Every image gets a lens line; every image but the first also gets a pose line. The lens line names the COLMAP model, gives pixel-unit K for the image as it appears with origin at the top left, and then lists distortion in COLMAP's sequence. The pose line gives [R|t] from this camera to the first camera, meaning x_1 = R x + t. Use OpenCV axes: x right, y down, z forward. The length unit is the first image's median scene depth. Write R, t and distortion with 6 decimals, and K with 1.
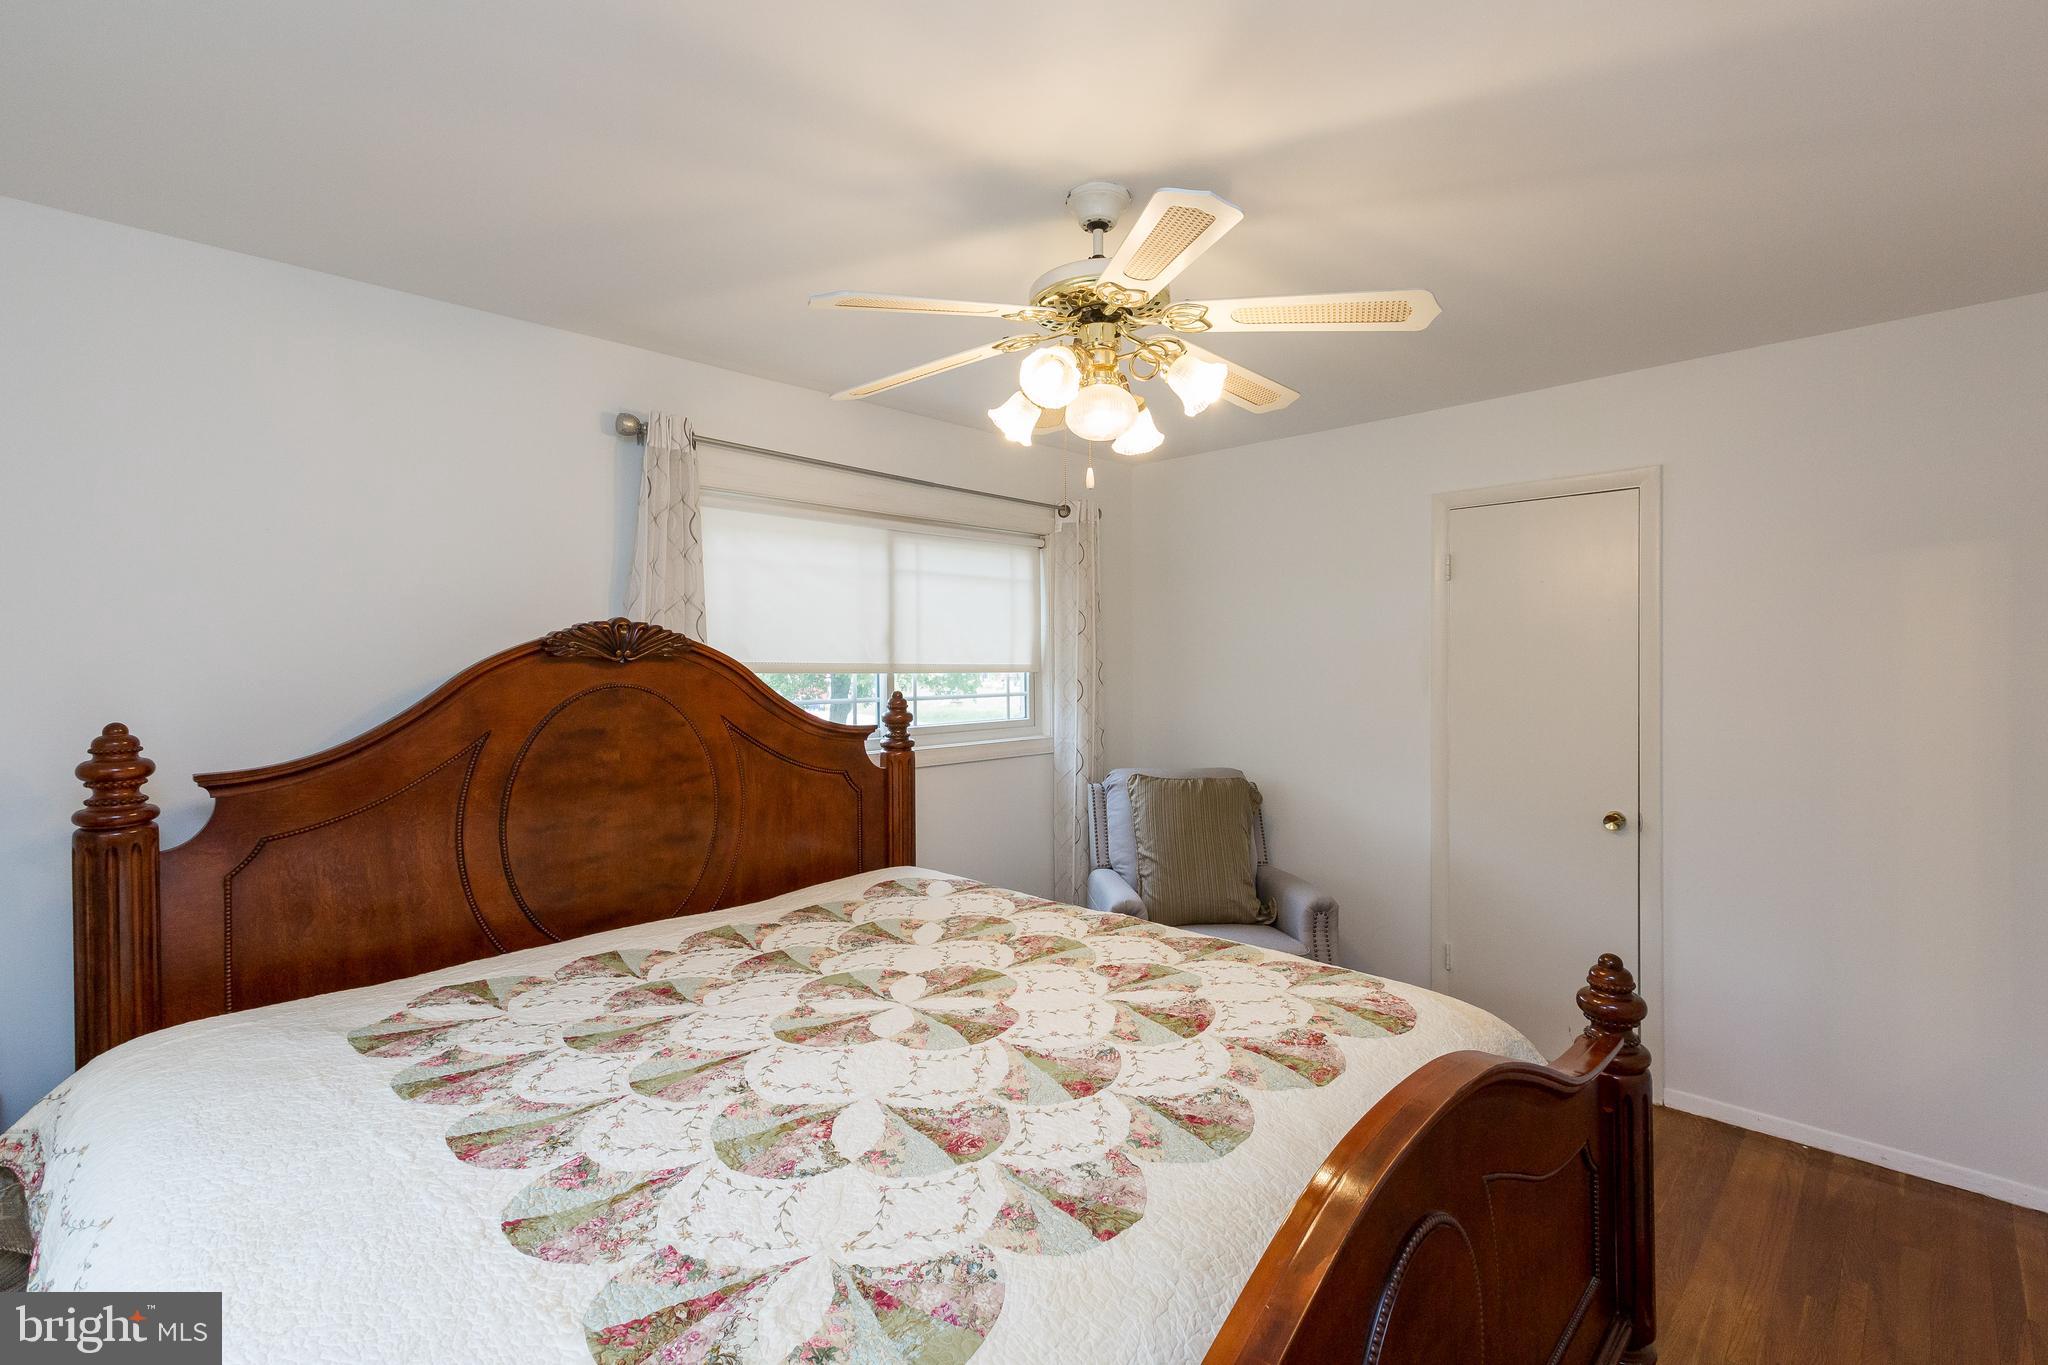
lens RADIAL K [[909.6, 0, 1029.5], [0, 909.6, 654.9], [0, 0, 1]] dist [-0.001812, 0.000042]
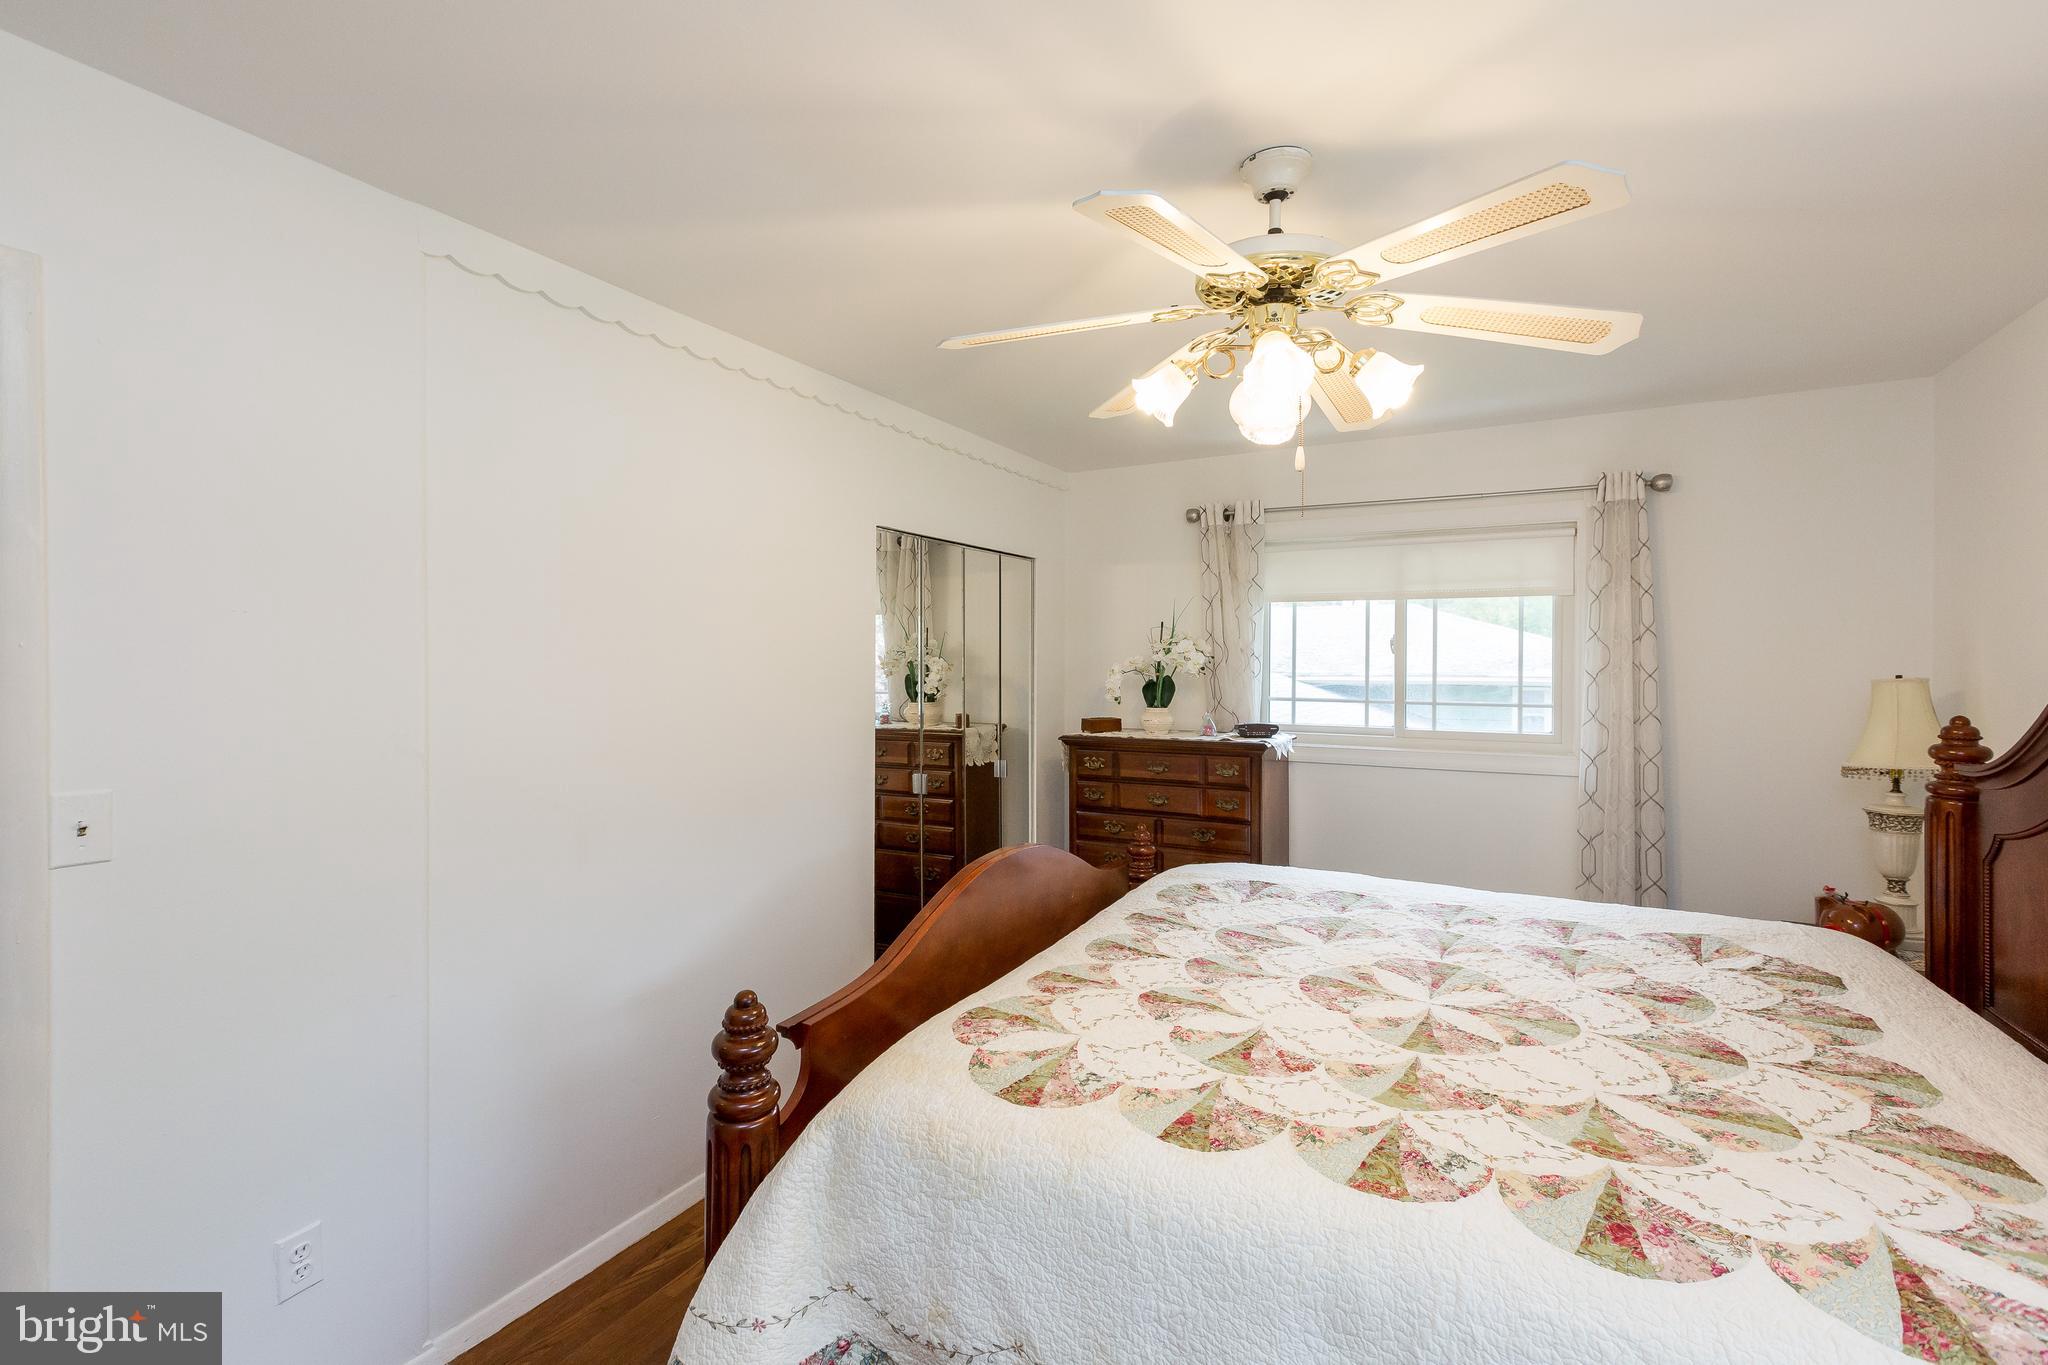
lens RADIAL K [[905.5, 0, 1019.5], [0, 905.5, 659.9], [0, 0, 1]] dist [0.000367, 0.000965]
pose [[-0.964309, 0.004208, -0.264746, 0.508563], [0.005754, 0.999971, -0.005066, -0.002778], [0.264717, -0.006408, -0.964305, 1.636638]]
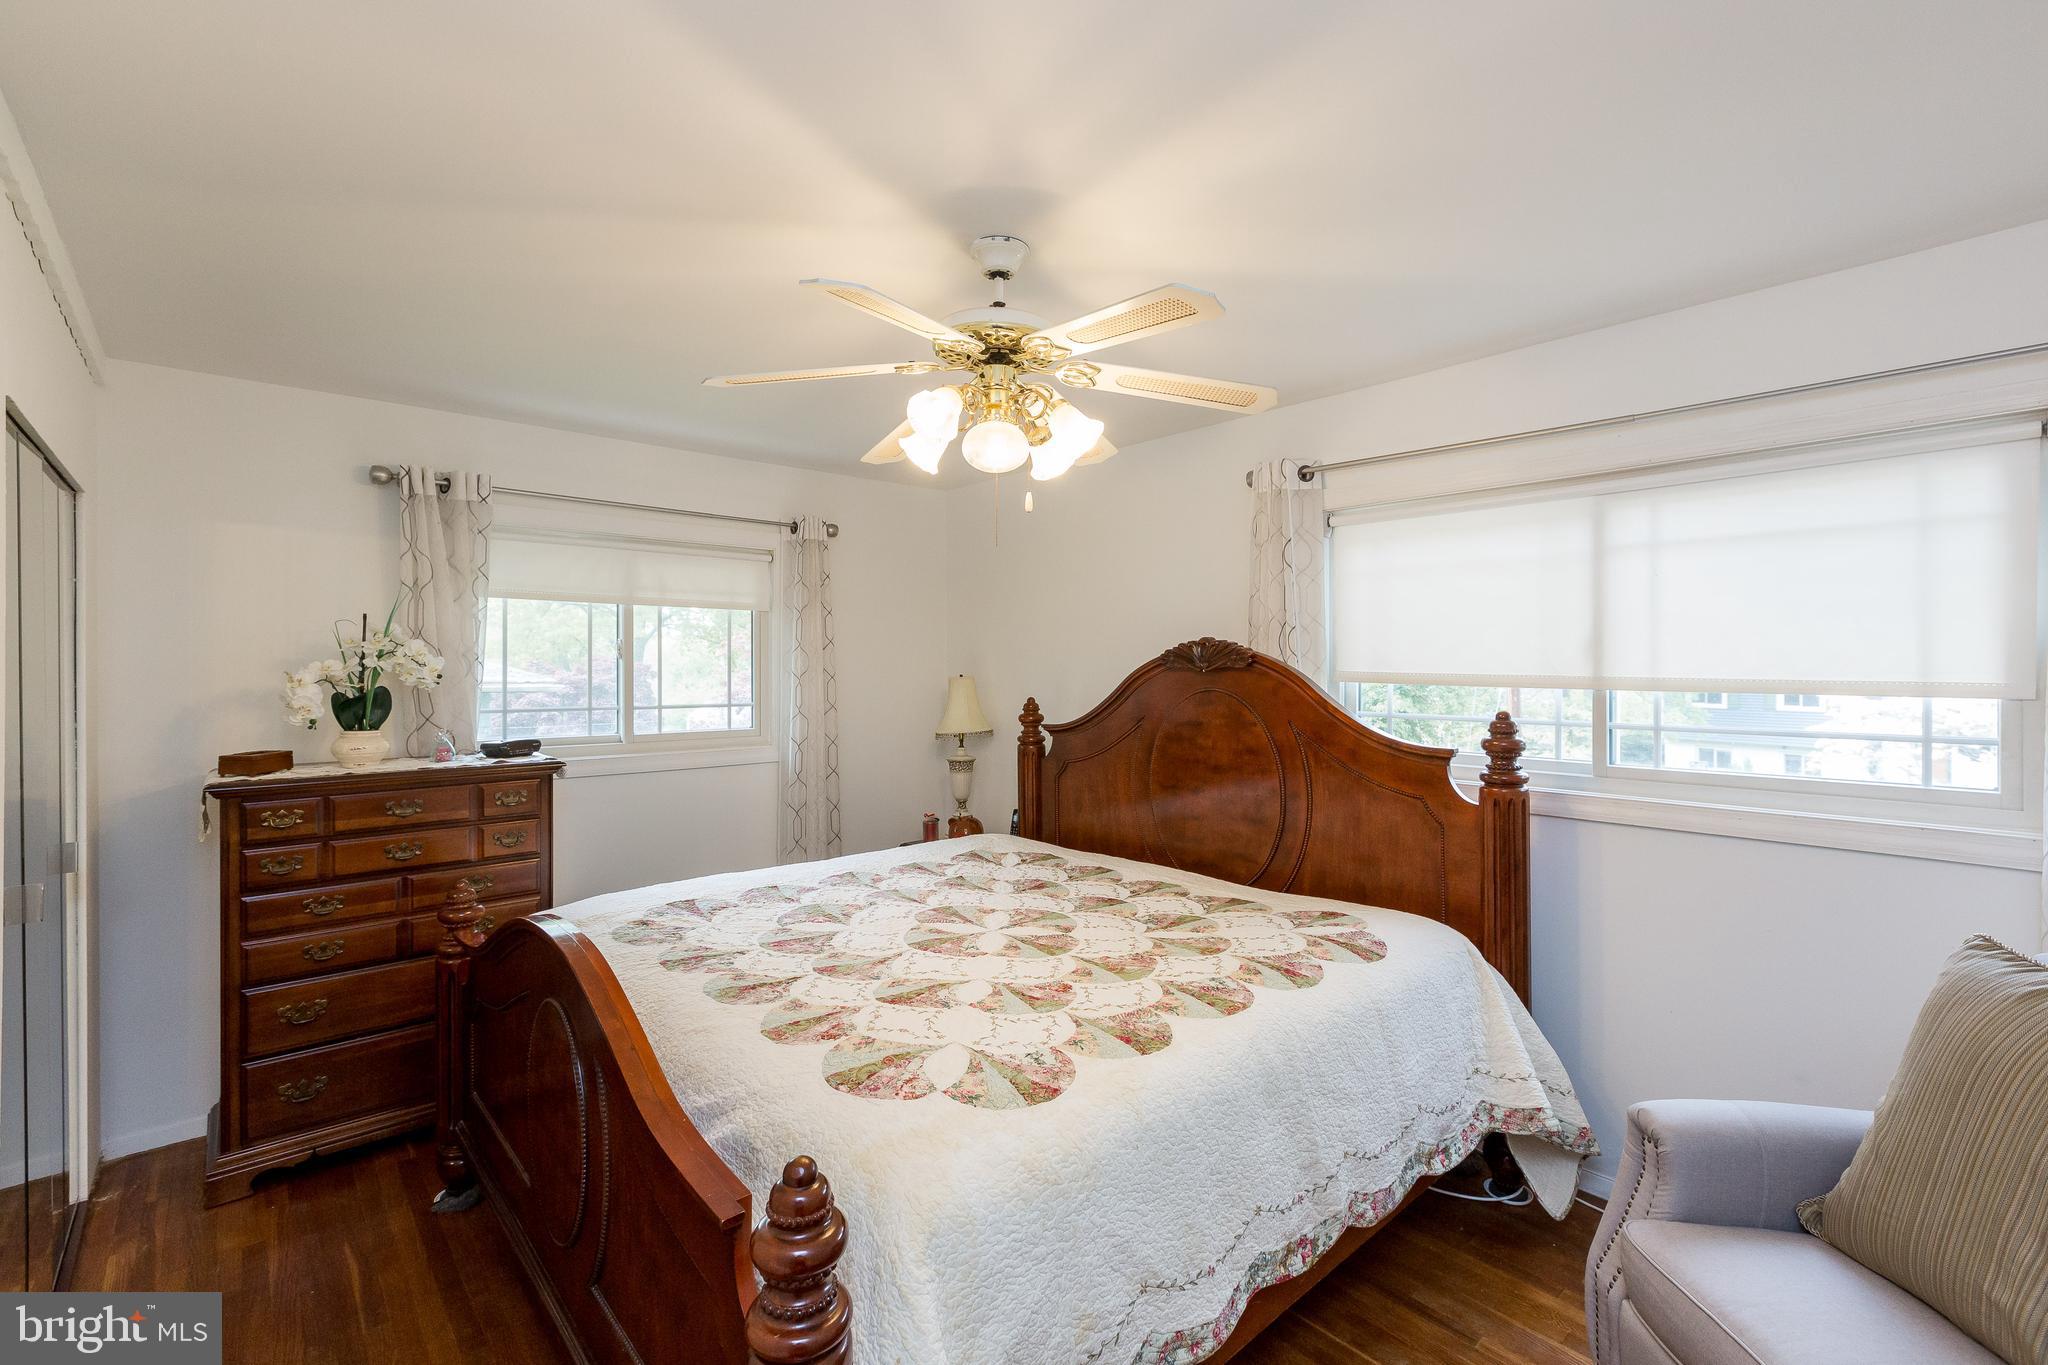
lens RADIAL K [[905.5, 0, 1019.5], [0, 905.5, 659.9], [0, 0, 1]] dist [0.000367, 0.000965]
pose [[-0.071831, -0.001283, -0.997416, 1.038275], [0.006966, 0.999974, -0.001788, -0.009618], [0.997392, -0.007076, -0.071820, 0.994059]]
